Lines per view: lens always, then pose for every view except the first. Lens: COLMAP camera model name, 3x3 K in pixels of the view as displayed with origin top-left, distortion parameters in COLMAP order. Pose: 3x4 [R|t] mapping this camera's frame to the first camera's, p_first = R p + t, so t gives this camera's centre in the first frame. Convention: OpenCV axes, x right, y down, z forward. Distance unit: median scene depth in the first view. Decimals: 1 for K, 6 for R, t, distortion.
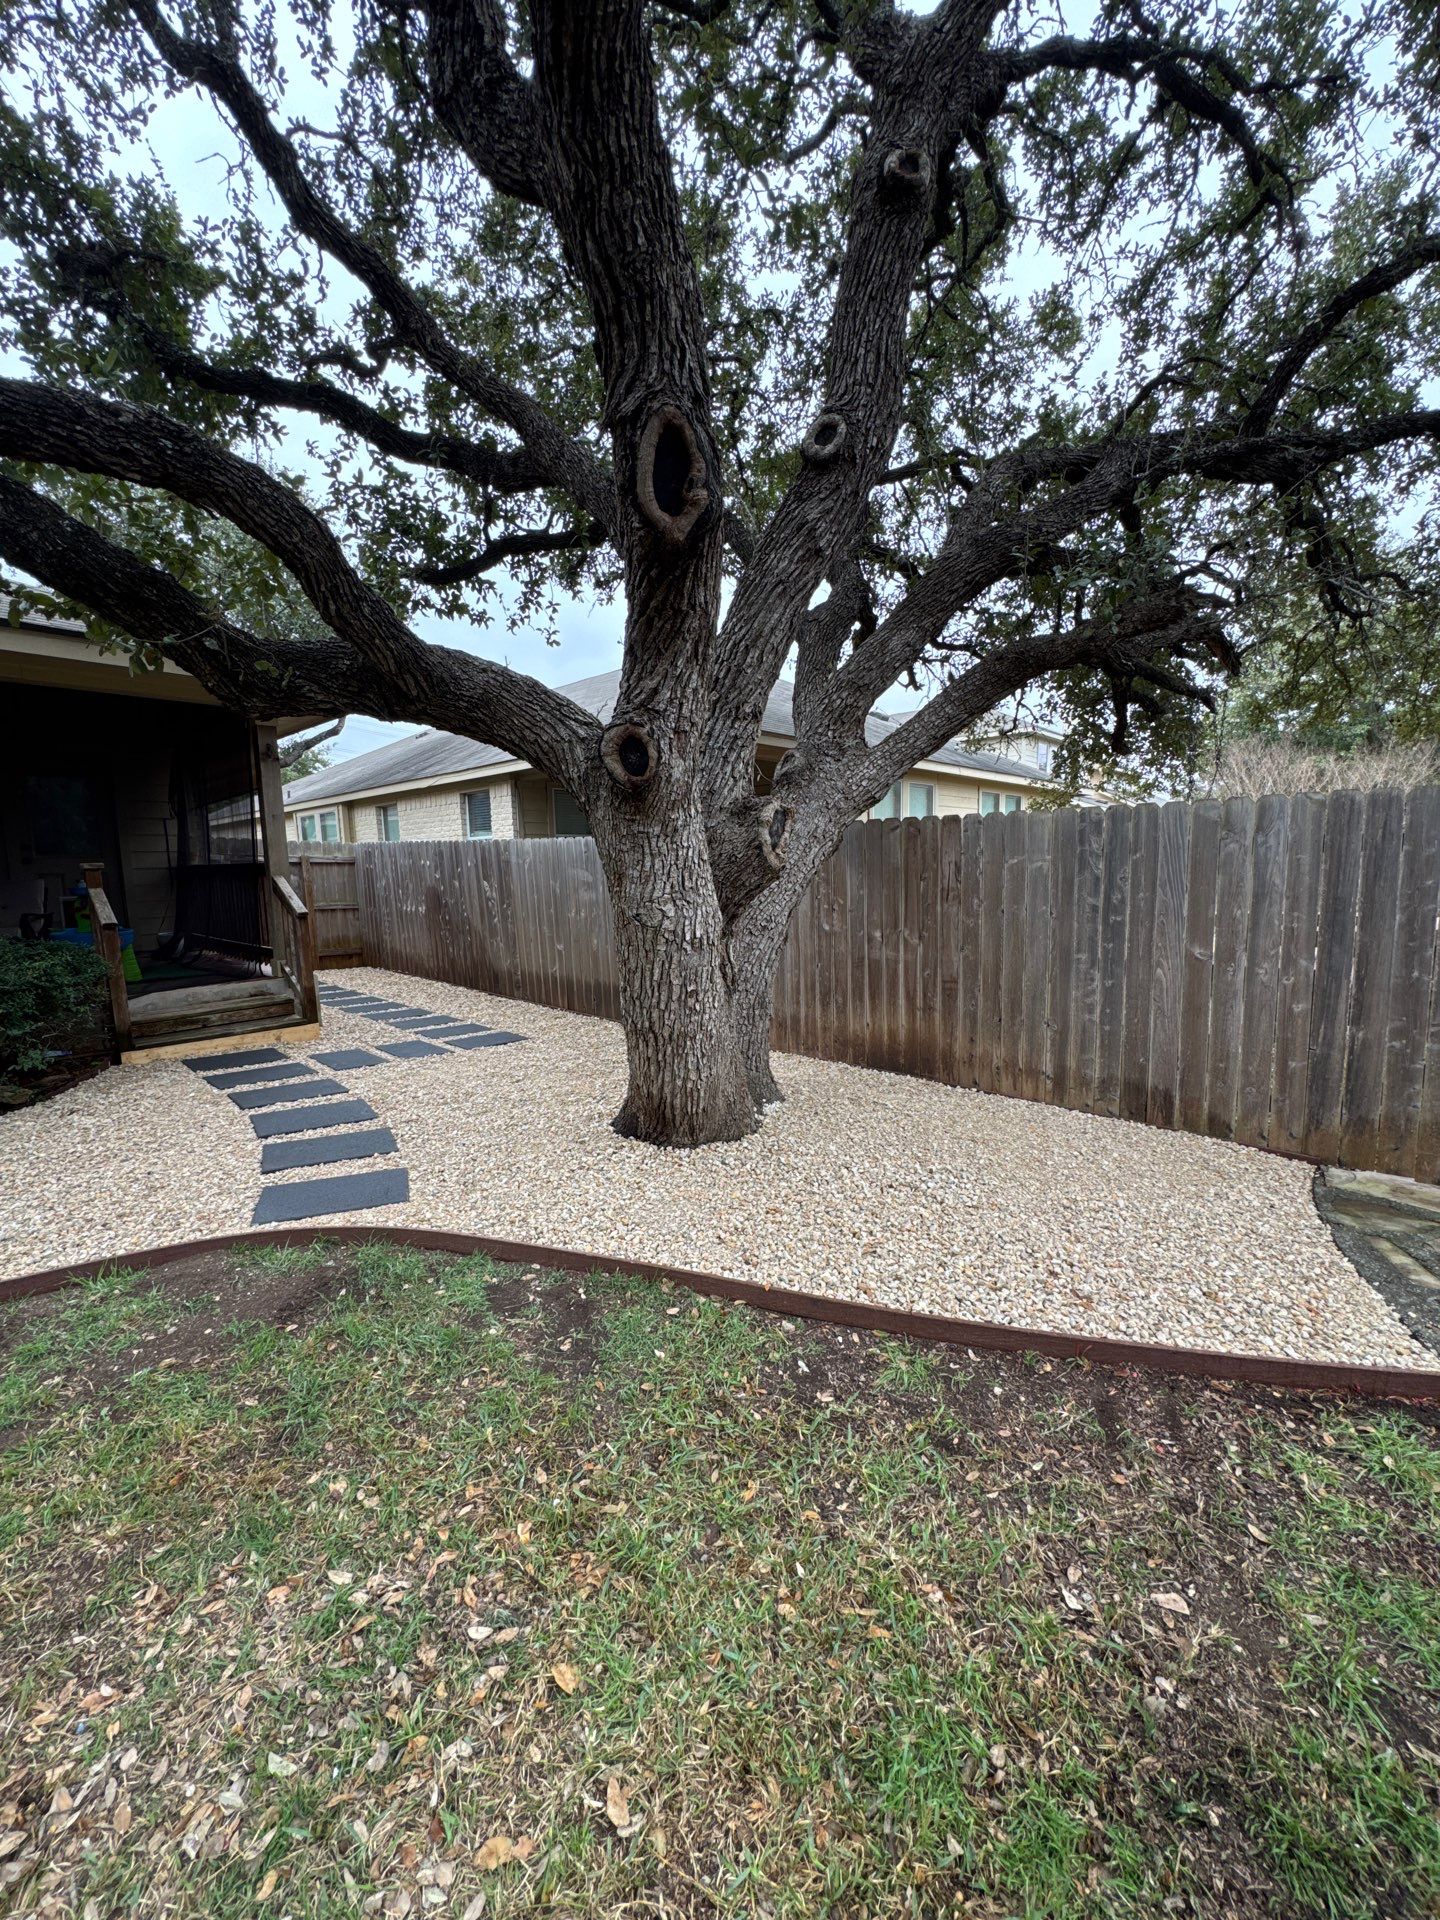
lens RADIAL K [[766.8, 0, 720.0], [0, 766.8, 960.0], [0, 0, 1]] dist [0.002054, 0.000166]
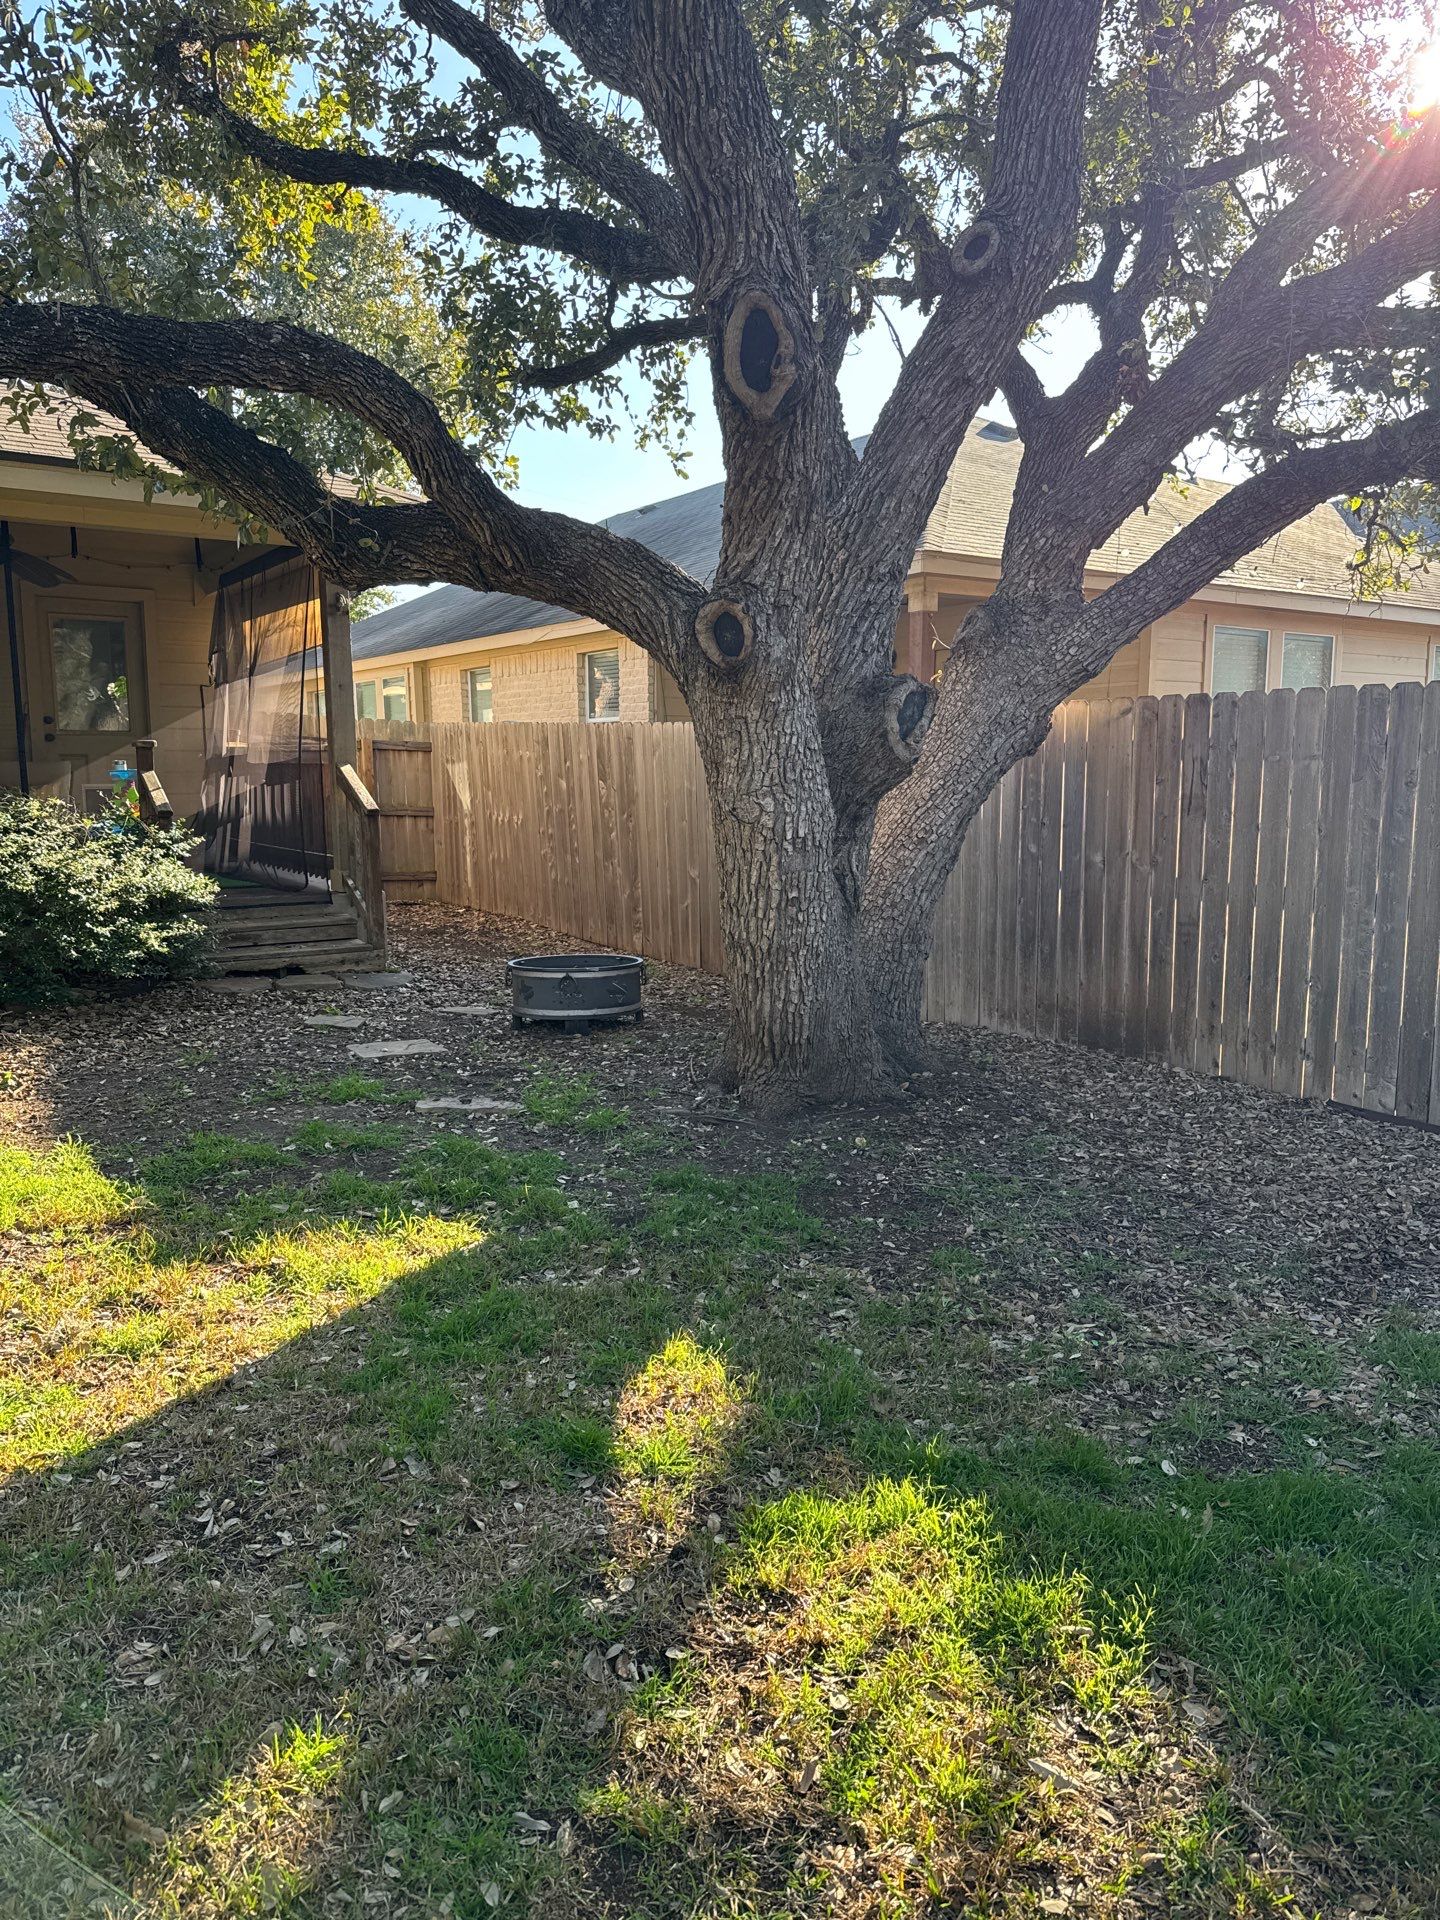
lens RADIAL K [[1309.0, 0, 720.0], [0, 1309.0, 960.0], [0, 0, 1]] dist [0.090654, -0.111573]
pose [[0.975268, 0.051968, -0.214829, 0.140121], [-0.047374, 0.998526, 0.026482, 0.050658], [0.215889, -0.015650, 0.976293, -0.329562]]
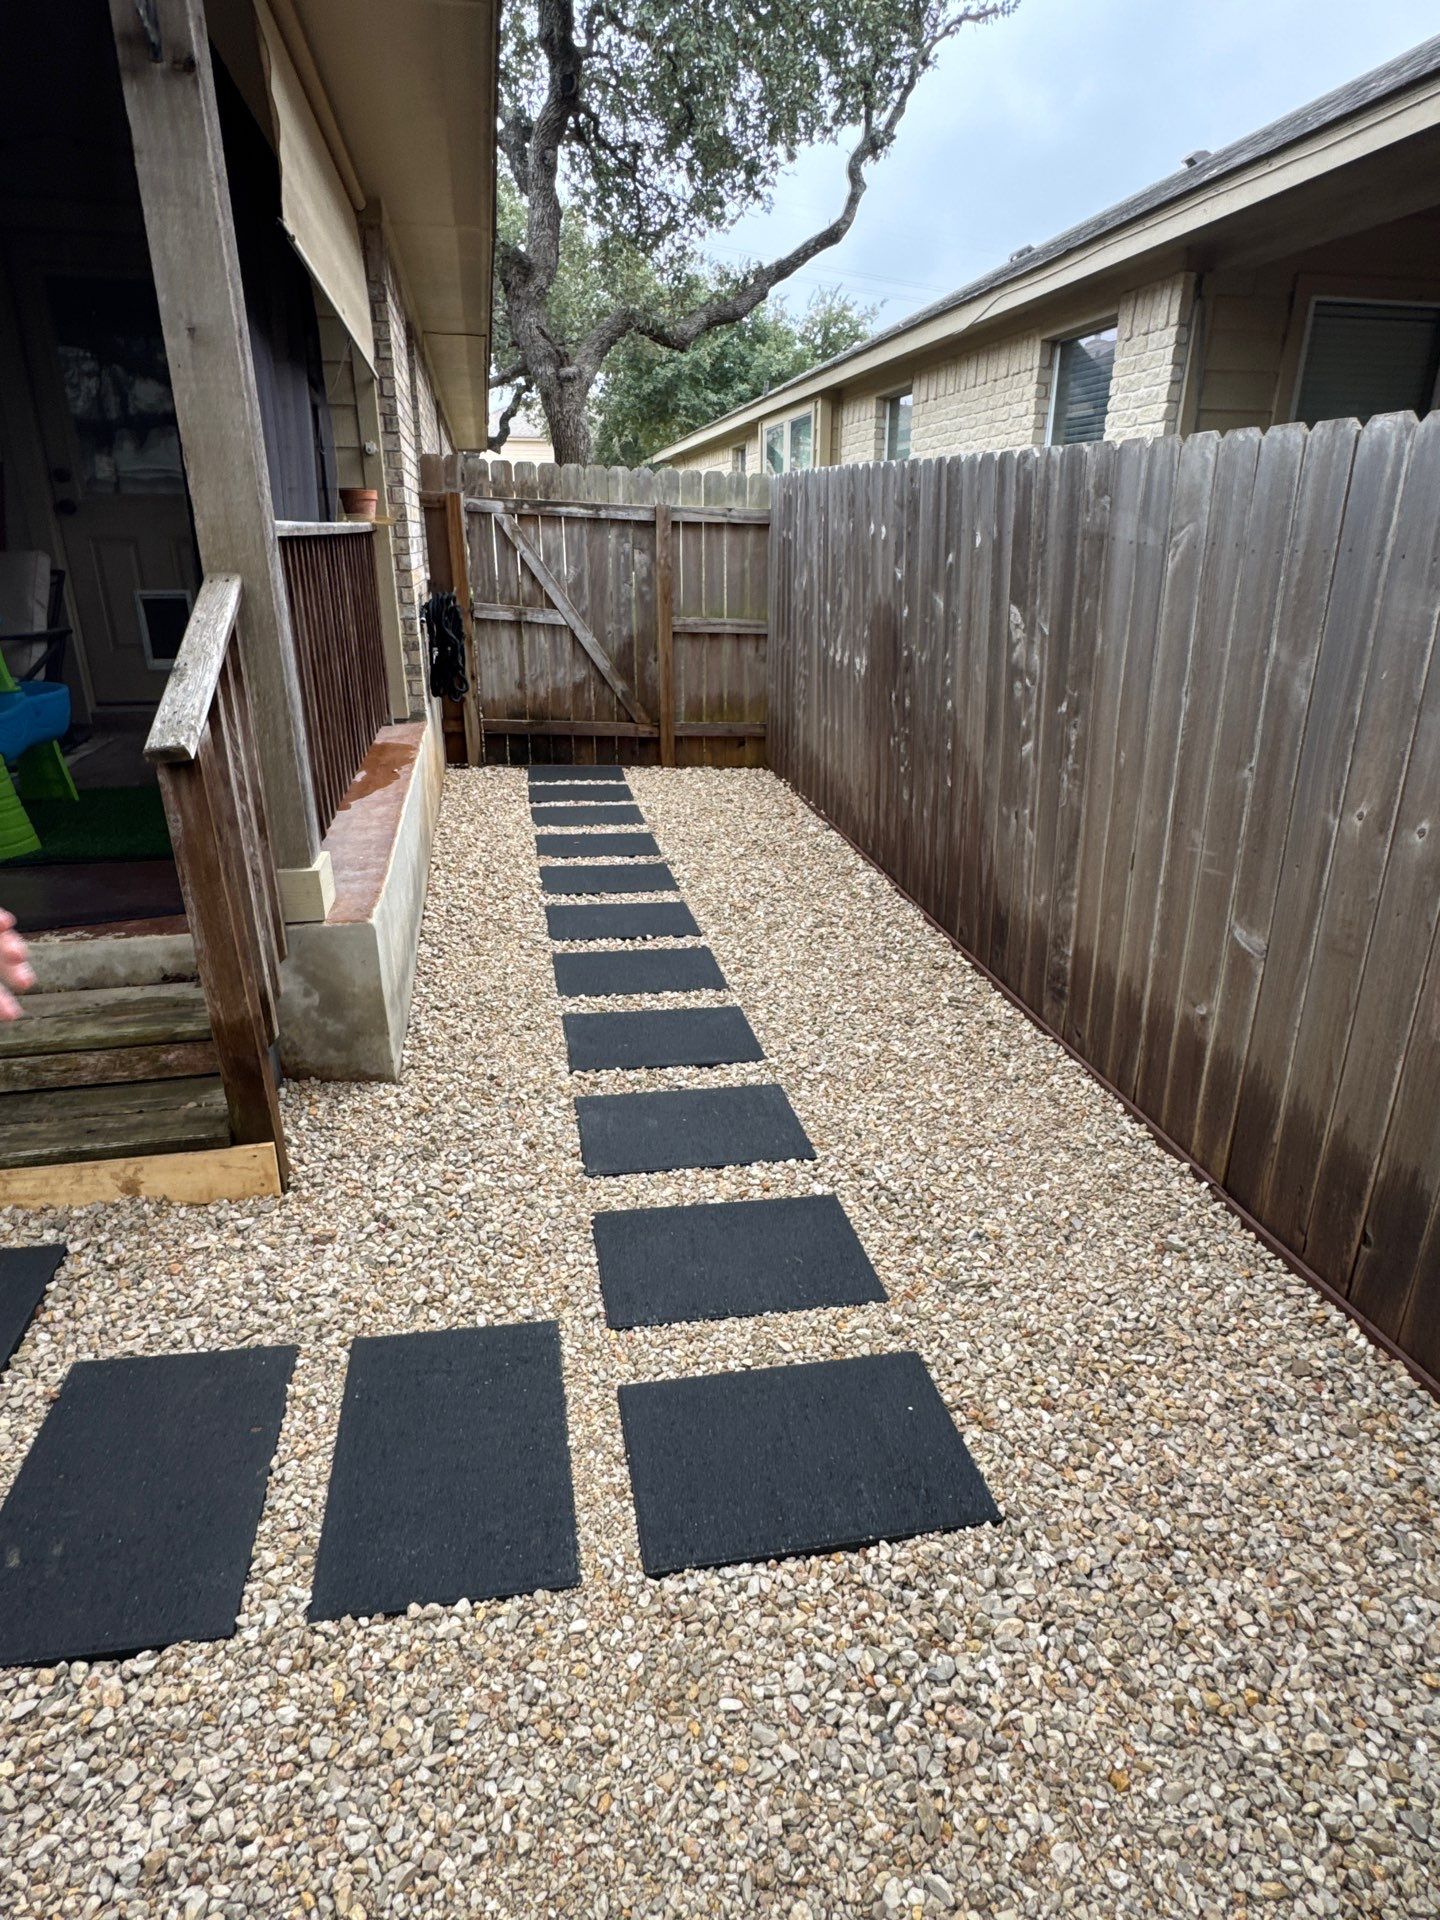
lens RADIAL K [[1097.0, 0, 720.0], [0, 1097.0, 960.0], [0, 0, 1]] dist [0.002035, 0.000357]
pose [[0.812040, 0.235151, -0.534130, -0.288343], [-0.094862, 0.956243, 0.276768, -0.157098], [0.575841, -0.174078, 0.798814, 1.159405]]
